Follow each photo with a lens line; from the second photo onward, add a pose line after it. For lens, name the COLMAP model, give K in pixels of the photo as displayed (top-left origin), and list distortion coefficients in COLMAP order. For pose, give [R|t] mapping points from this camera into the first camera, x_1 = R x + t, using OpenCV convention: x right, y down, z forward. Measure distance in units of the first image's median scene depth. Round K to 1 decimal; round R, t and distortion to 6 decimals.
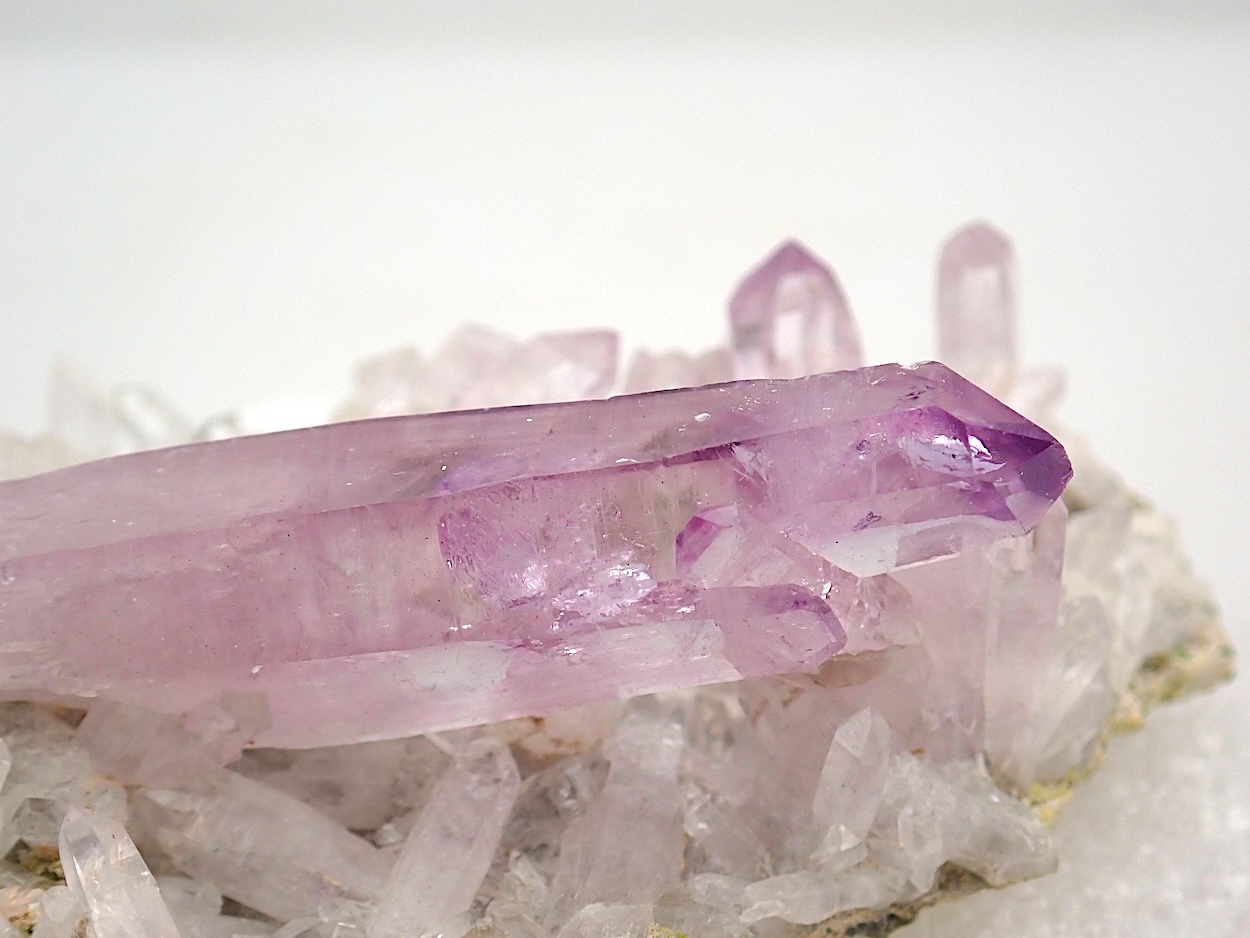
lens RADIAL K [[3631.7, 0, 625.0], [0, 3631.7, 469.0], [0, 0, 1]] dist [0.247113, -0.906936]
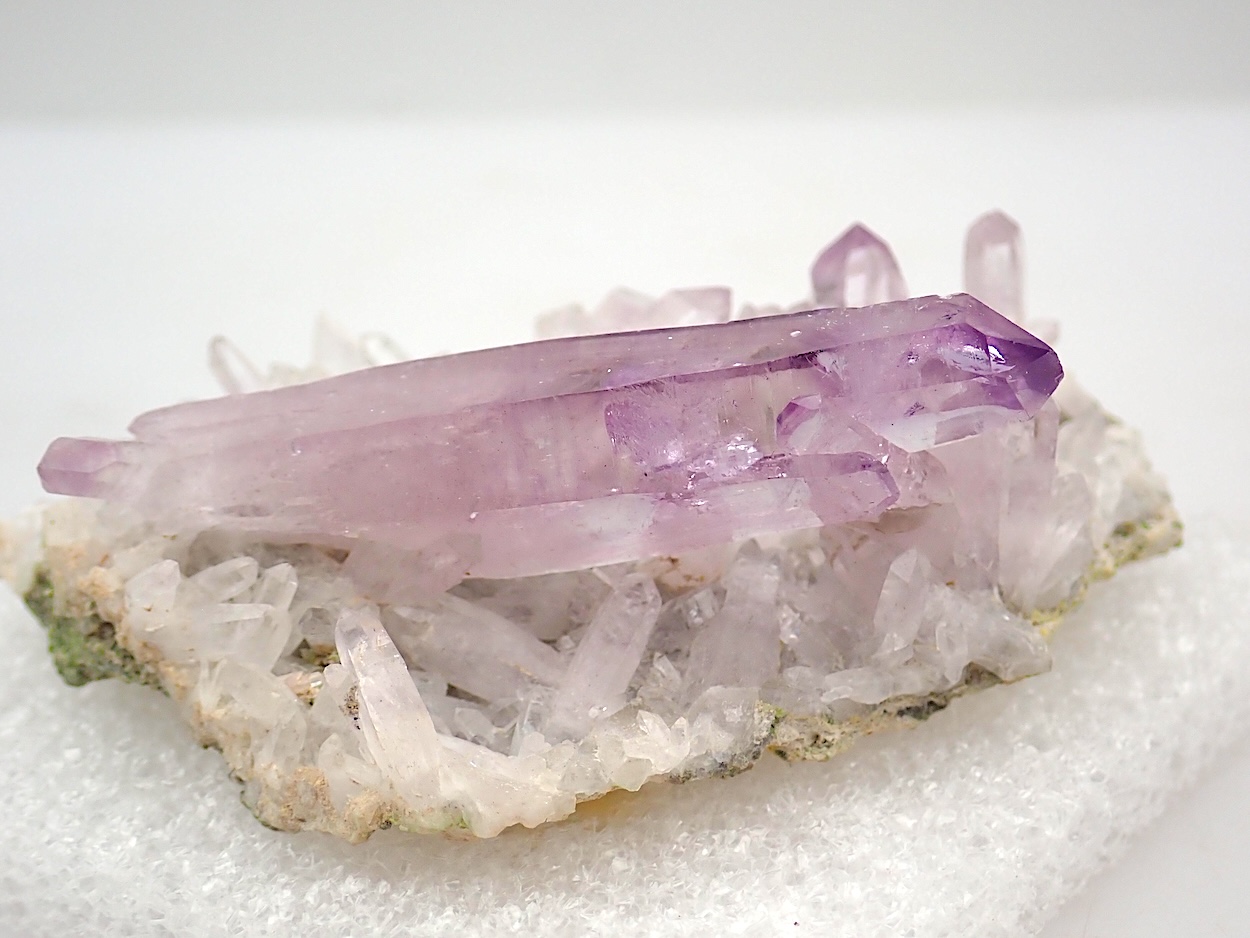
lens RADIAL K [[3071.0, 0, 621.3], [0, 3071.0, 500.1], [0, 0, 1]] dist [0.211655, -0.769922]
pose [[0.999745, 0.003934, -0.022255, -0.018301], [-0.004409, 0.999763, -0.021329, 0.071994], [0.022165, 0.021422, 0.999525, -0.168189]]
